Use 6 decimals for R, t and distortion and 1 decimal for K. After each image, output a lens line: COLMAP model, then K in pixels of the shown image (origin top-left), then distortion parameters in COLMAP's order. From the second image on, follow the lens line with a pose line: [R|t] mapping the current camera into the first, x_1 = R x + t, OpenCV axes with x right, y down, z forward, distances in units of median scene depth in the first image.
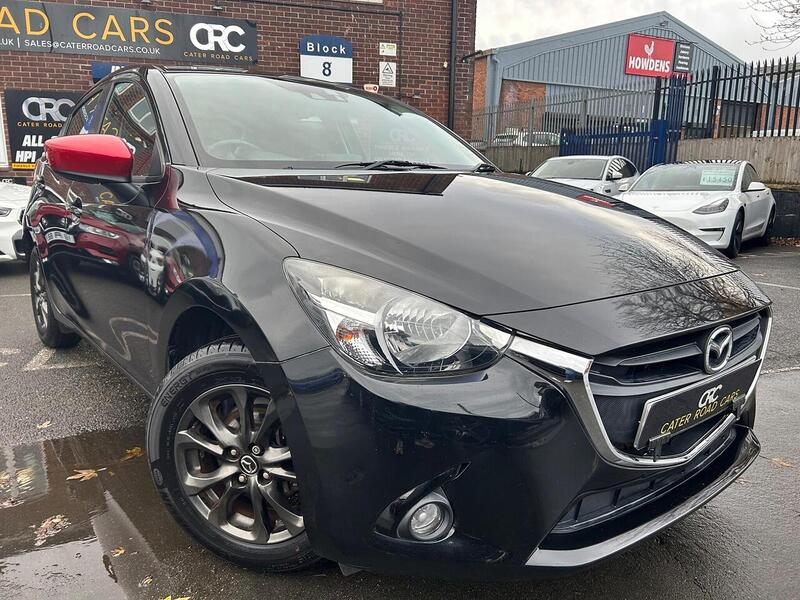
lens RADIAL K [[623.5, 0, 407.1], [0, 623.5, 291.7], [0, 0, 1]] dist [0.037968, -0.001929]
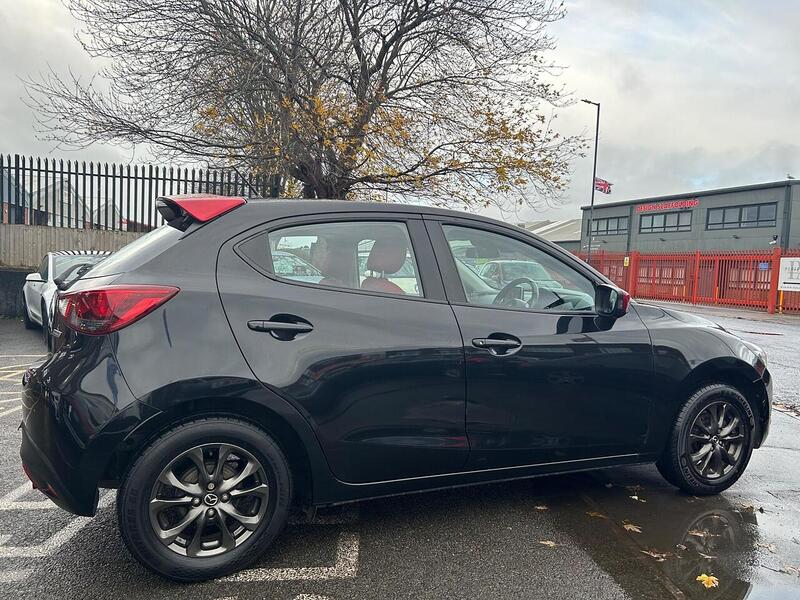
lens RADIAL K [[636.9, 0, 400.0], [0, 636.9, 300.0], [0, 0, 1]] dist [0.010451, -0.001126]
pose [[0.215854, -0.053967, 0.974933, -0.454474], [0.145766, 0.989064, 0.022476, -0.071435], [-0.965484, 0.137260, 0.221360, 0.257184]]
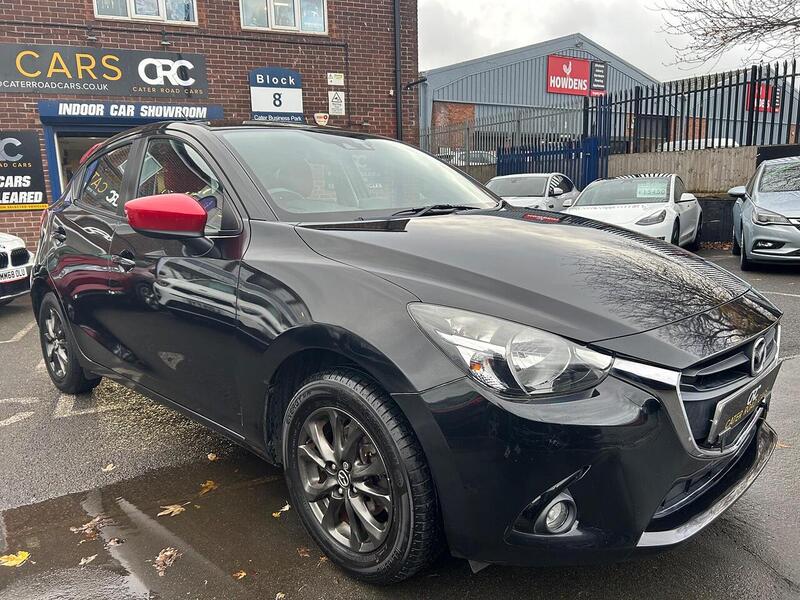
lens RADIAL K [[616.0, 0, 400.0], [0, 616.0, 300.0], [0, 0, 1]] dist [0.044058, -0.004429]
pose [[0.993553, -0.060218, 0.096050, -0.047806], [0.061440, 0.998063, -0.009809, -0.007403], [-0.095274, 0.015647, 0.995328, -0.021678]]
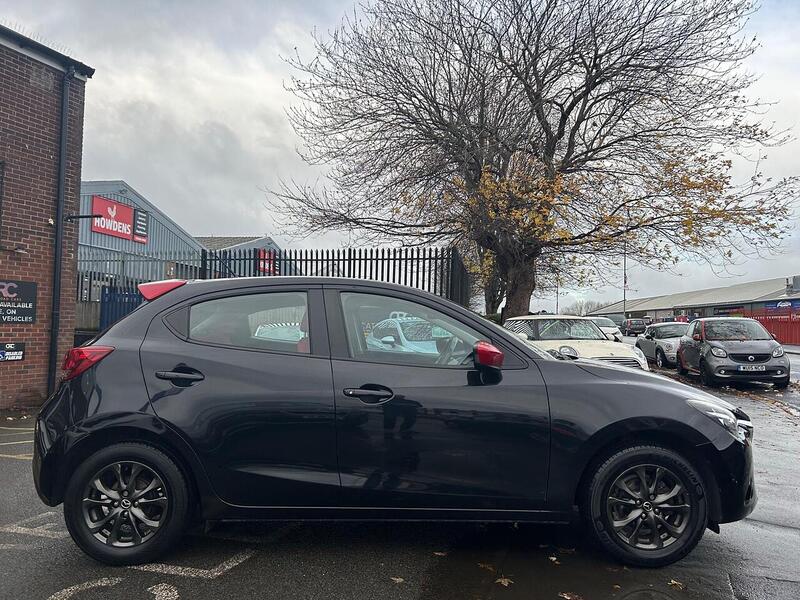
lens RADIAL K [[636.9, 0, 400.0], [0, 636.9, 300.0], [0, 0, 1]] dist [0.010451, -0.001126]
pose [[0.602922, 0.029605, 0.797250, -0.414172], [0.143471, 0.978996, -0.144854, -0.032955], [-0.784794, 0.201718, 0.586011, 0.048077]]
